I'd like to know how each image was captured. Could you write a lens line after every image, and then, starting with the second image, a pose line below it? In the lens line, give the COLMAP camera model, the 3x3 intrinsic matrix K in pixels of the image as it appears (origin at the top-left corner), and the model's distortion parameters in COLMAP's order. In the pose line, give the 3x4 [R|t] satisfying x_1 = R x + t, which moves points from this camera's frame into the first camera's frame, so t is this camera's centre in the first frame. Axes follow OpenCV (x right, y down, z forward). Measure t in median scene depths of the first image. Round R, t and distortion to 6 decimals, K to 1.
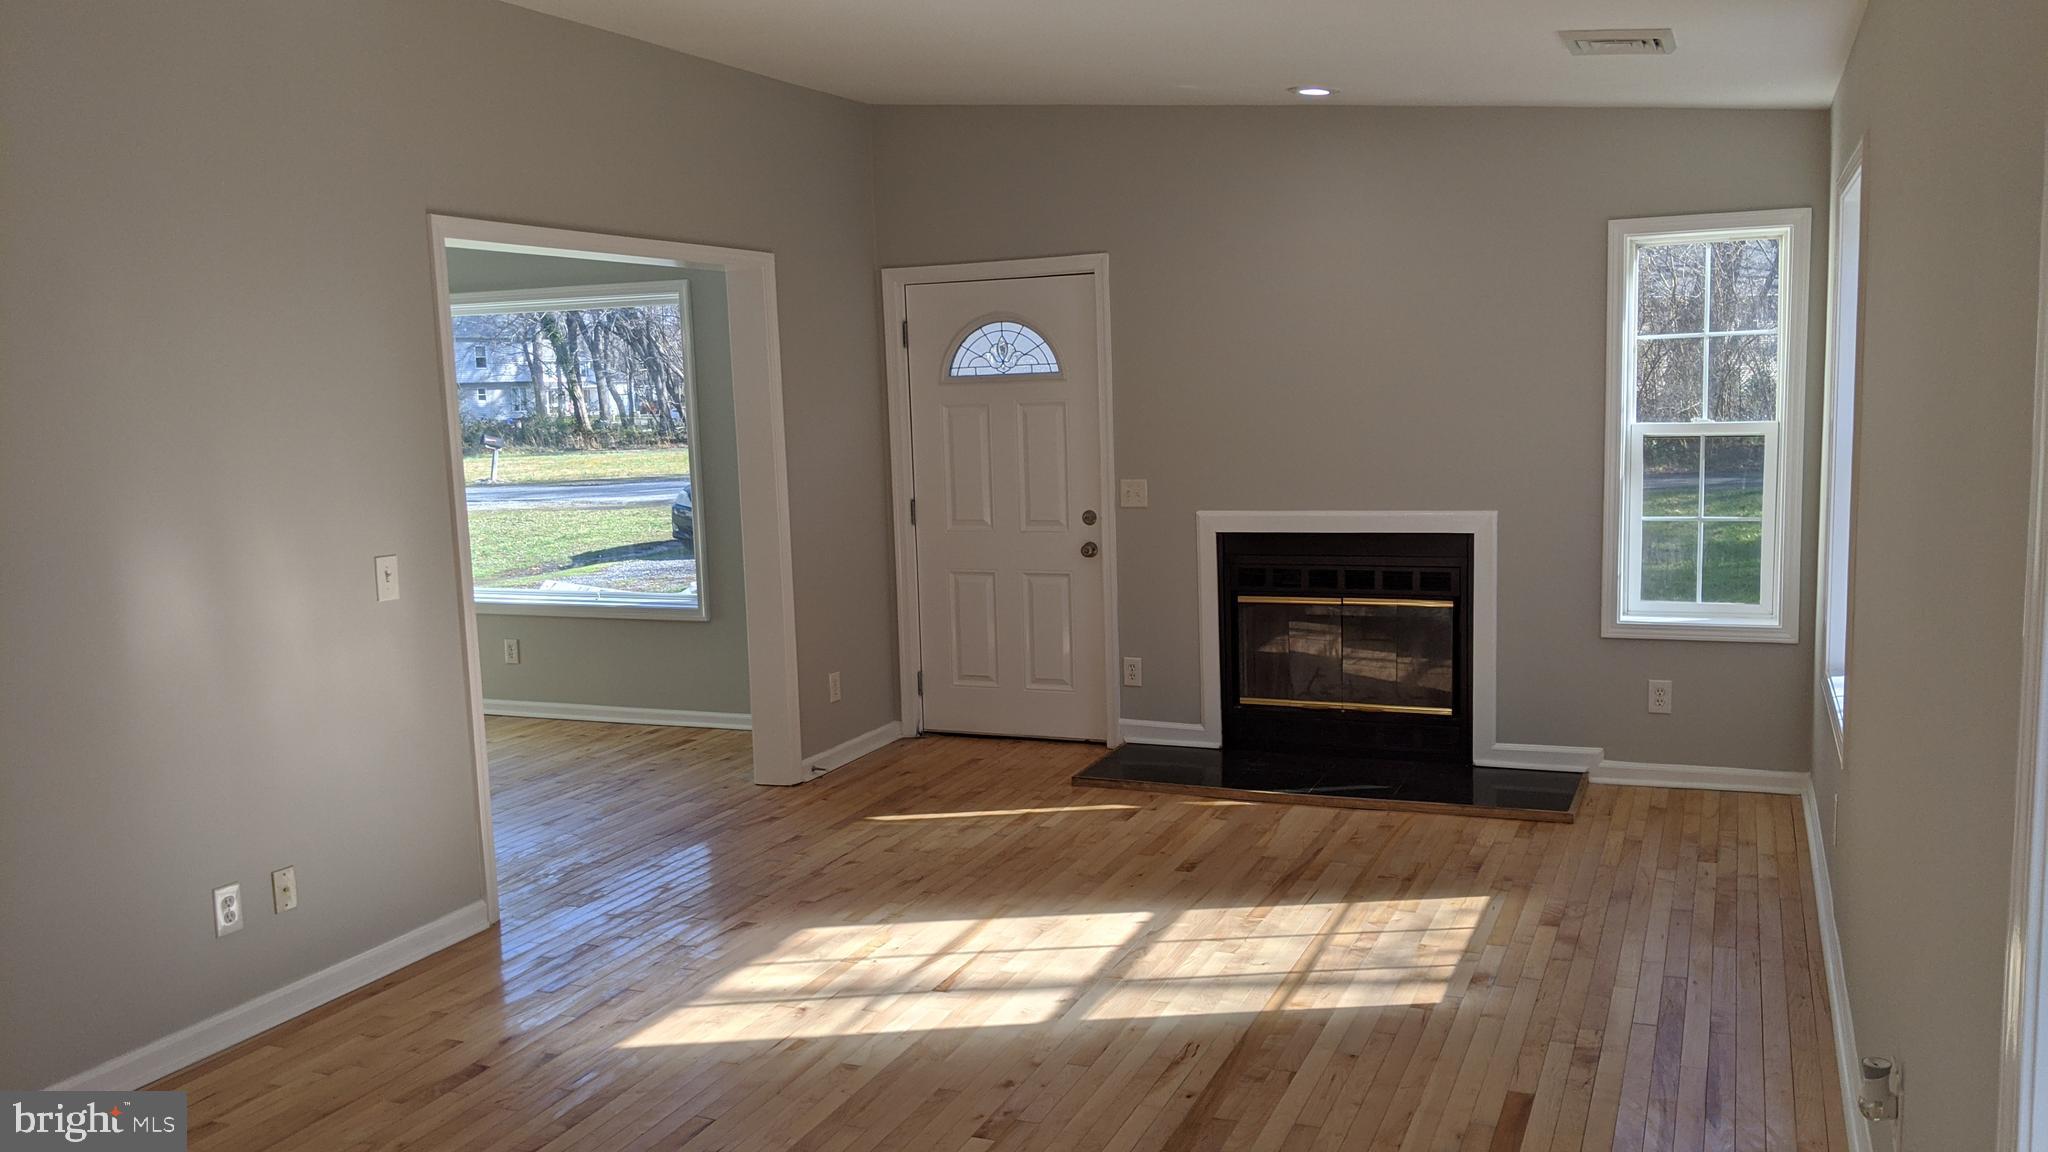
lens RADIAL K [[1635.7, 0, 1006.1], [0, 1635.7, 583.7], [0, 0, 1]] dist [0.058286, -0.114413]
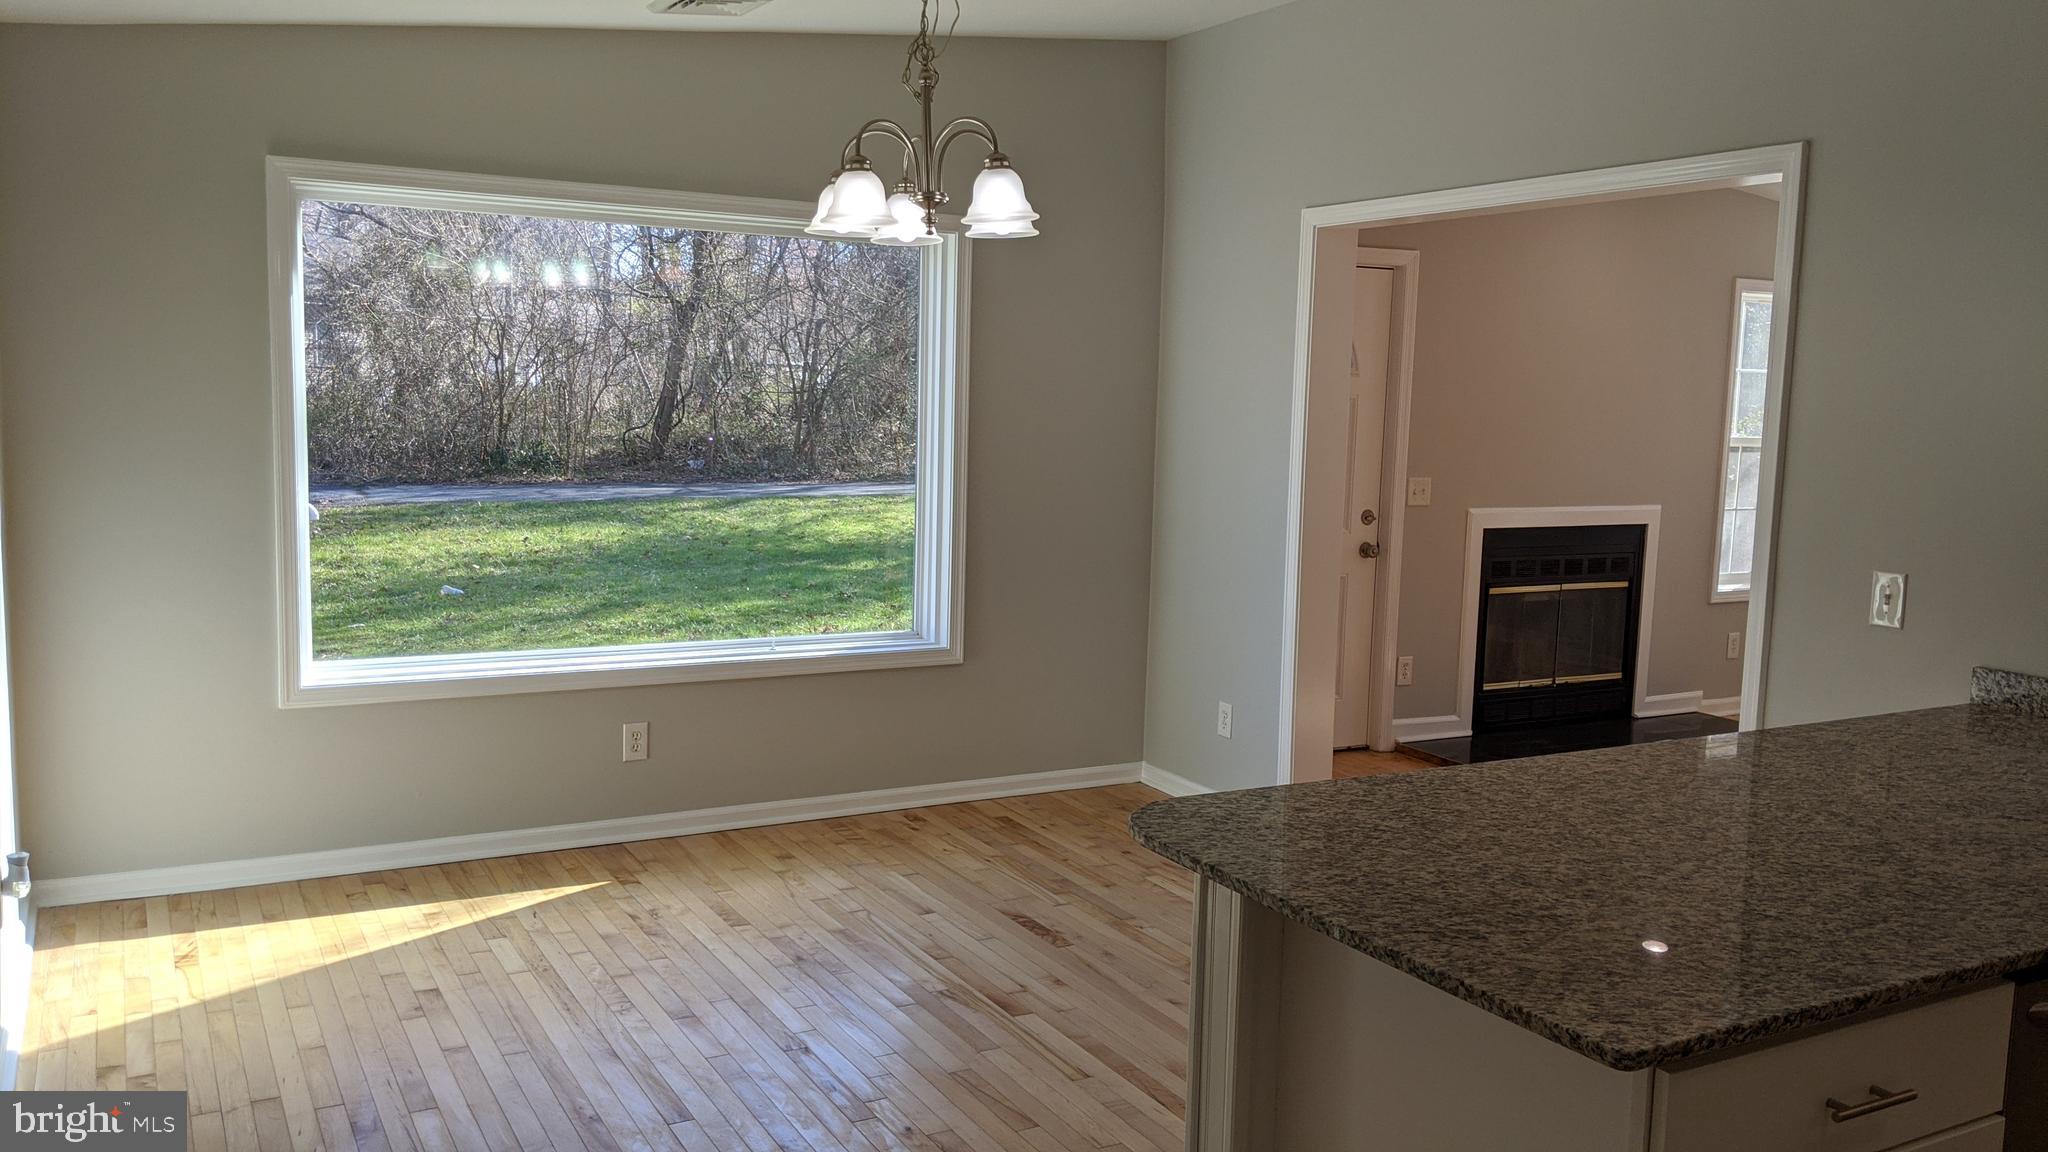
lens RADIAL K [[1635.7, 0, 1012.2], [0, 1635.7, 575.4], [0, 0, 1]] dist [0.058286, -0.114413]
pose [[0.595564, -0.035379, 0.802528, -0.900103], [0.059761, 0.998213, -0.000344, -0.018851], [-0.801082, 0.048165, 0.596614, 0.611402]]
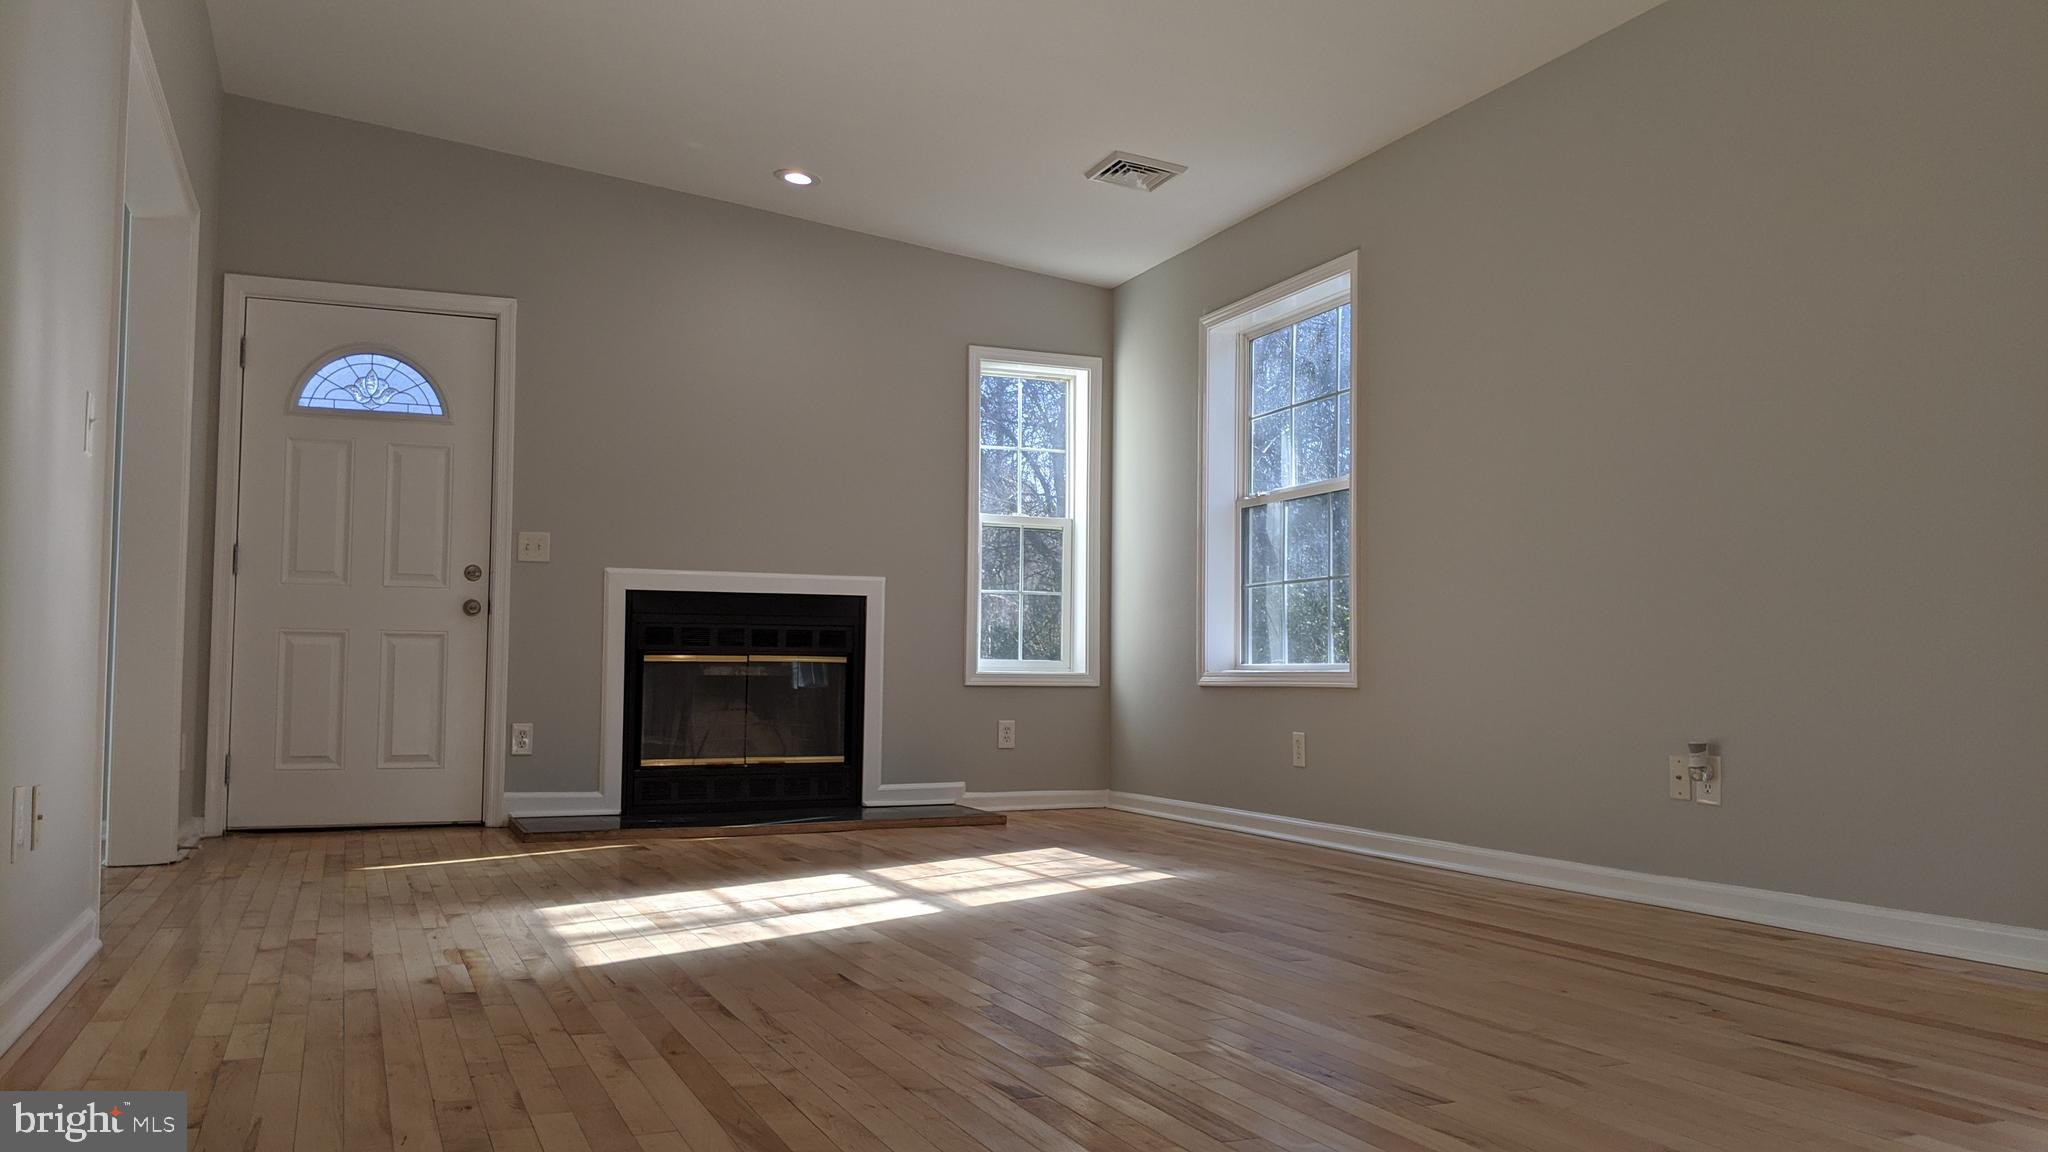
lens RADIAL K [[1635.7, 0, 1036.4], [0, 1635.7, 584.4], [0, 0, 1]] dist [0.058286, -0.114413]
pose [[0.662865, 0.087335, 0.743628, -0.445220], [0.068727, 0.981884, -0.176580, 0.157742], [-0.745578, 0.168156, 0.644855, 0.172198]]
